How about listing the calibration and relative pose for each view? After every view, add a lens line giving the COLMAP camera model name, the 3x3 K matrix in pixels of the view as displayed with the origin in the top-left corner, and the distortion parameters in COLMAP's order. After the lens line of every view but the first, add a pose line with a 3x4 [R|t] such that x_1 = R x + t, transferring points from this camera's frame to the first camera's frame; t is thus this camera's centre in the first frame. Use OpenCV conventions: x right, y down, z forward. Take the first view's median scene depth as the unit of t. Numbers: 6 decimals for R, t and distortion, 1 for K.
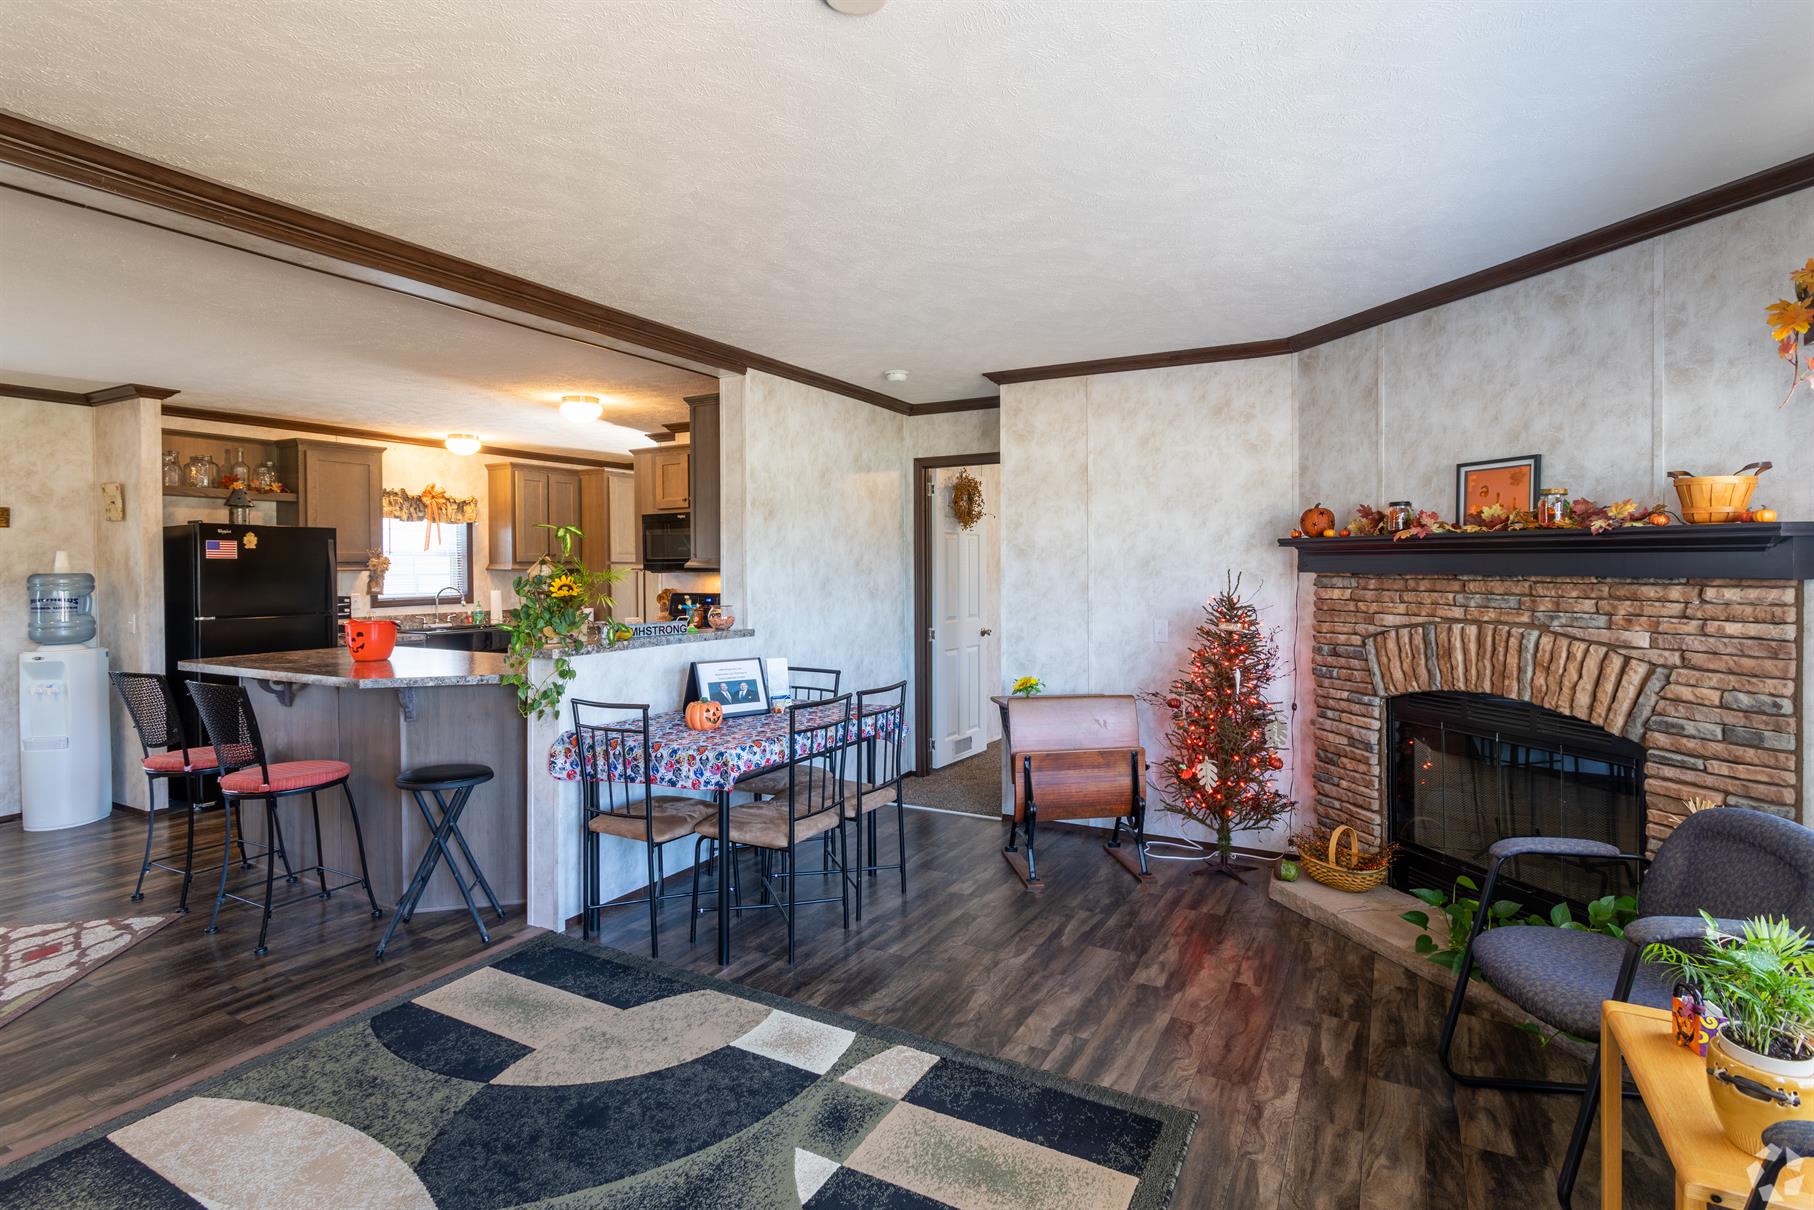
lens RADIAL K [[875.2, 0, 911.2], [0, 875.2, 600.7], [0, 0, 1]] dist [0.011781, 0.001733]
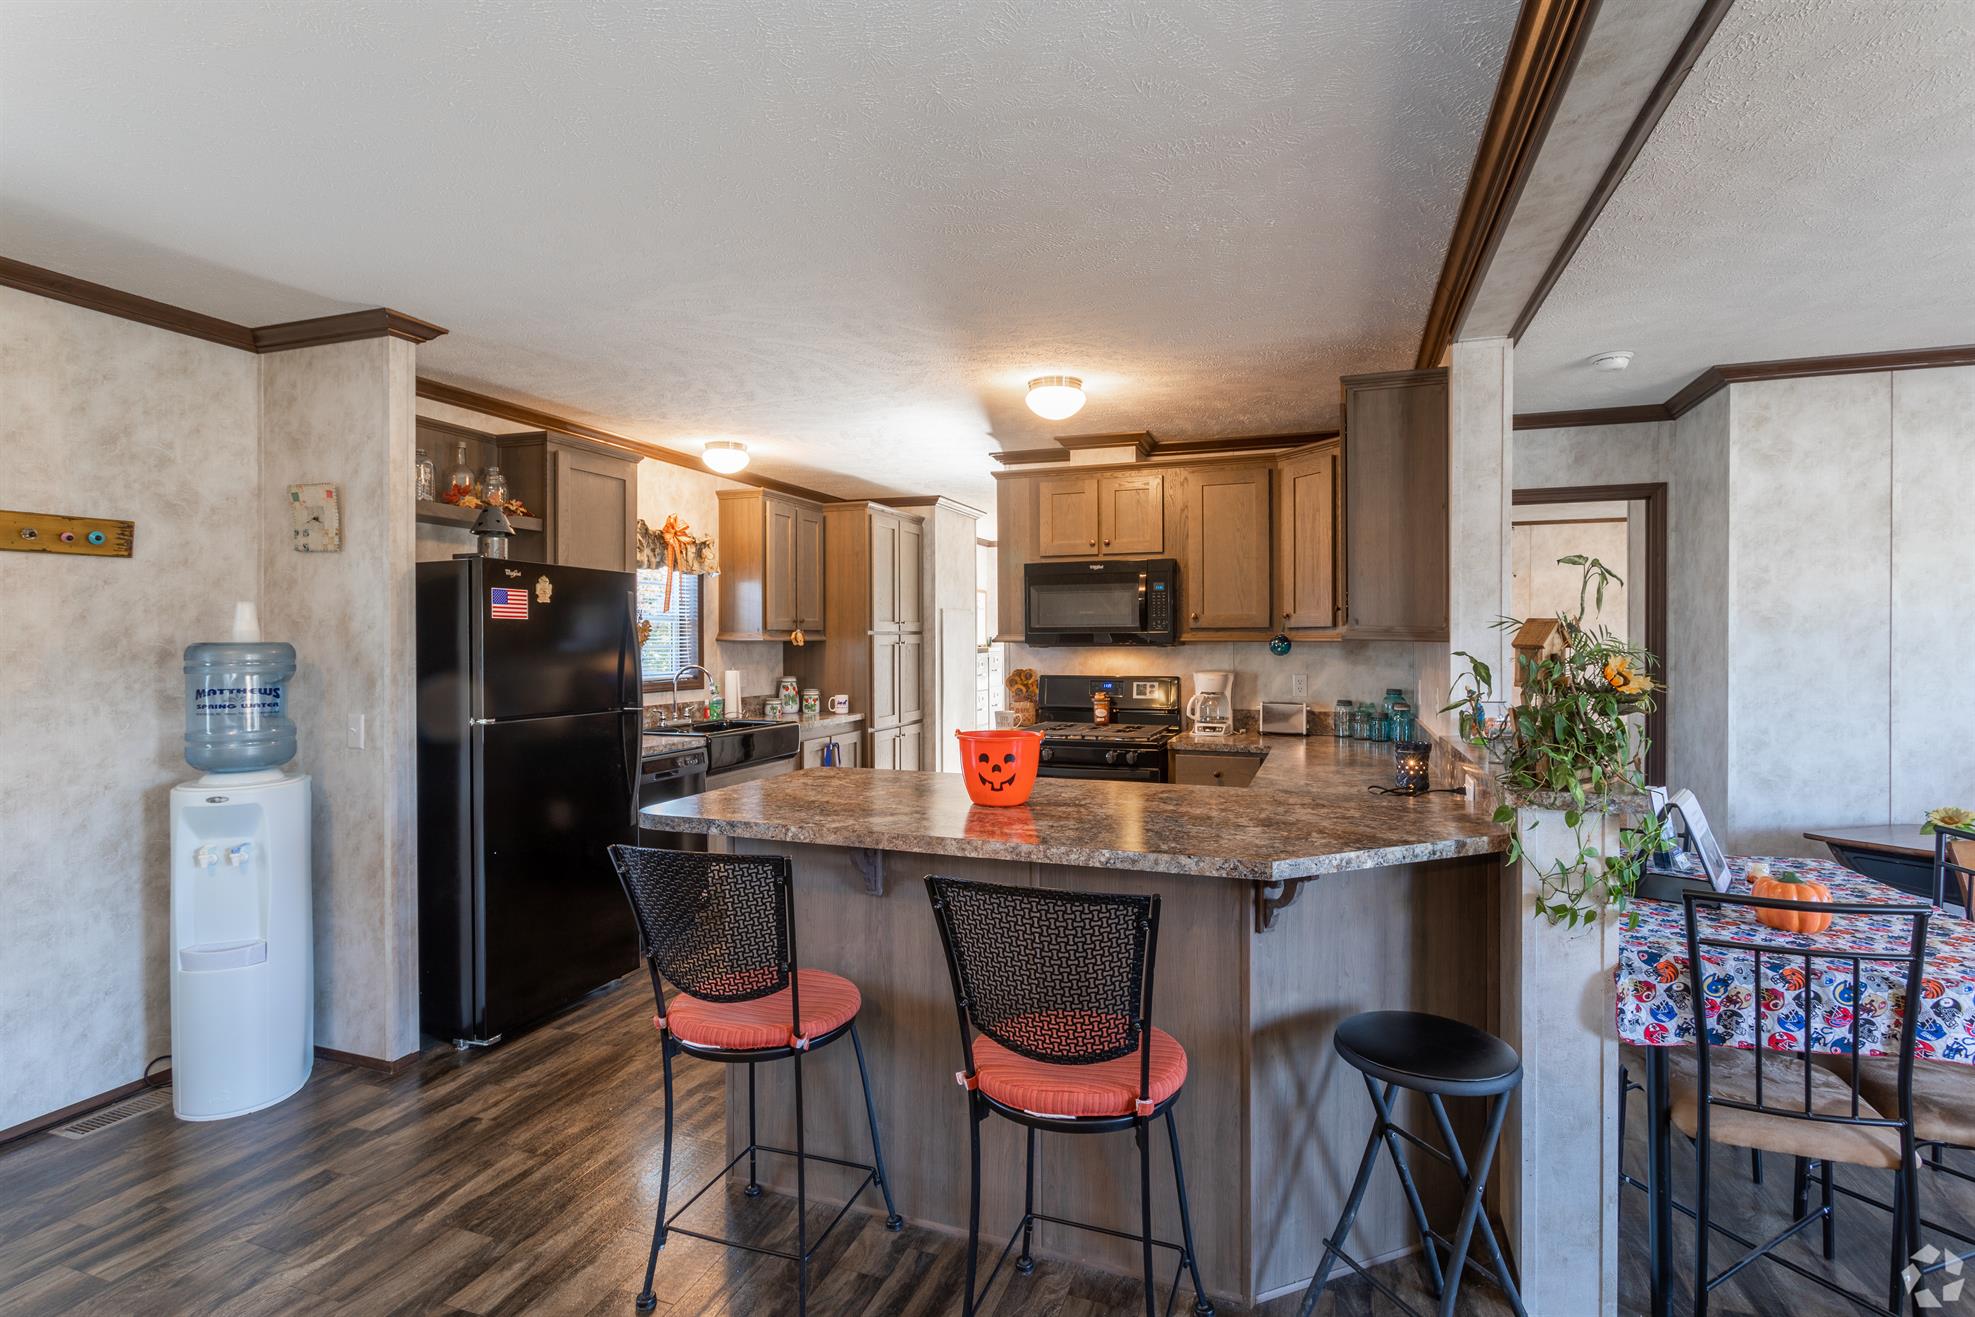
lens RADIAL K [[952.9, 0, 986.4], [0, 952.9, 648.1], [0, 0, 1]] dist [0.011781, 0.001733]
pose [[0.986832, 0.006442, 0.161622, -0.576475], [-0.001083, 0.999447, -0.033223, -0.007595], [-0.161747, 0.032611, 0.986293, 0.323580]]
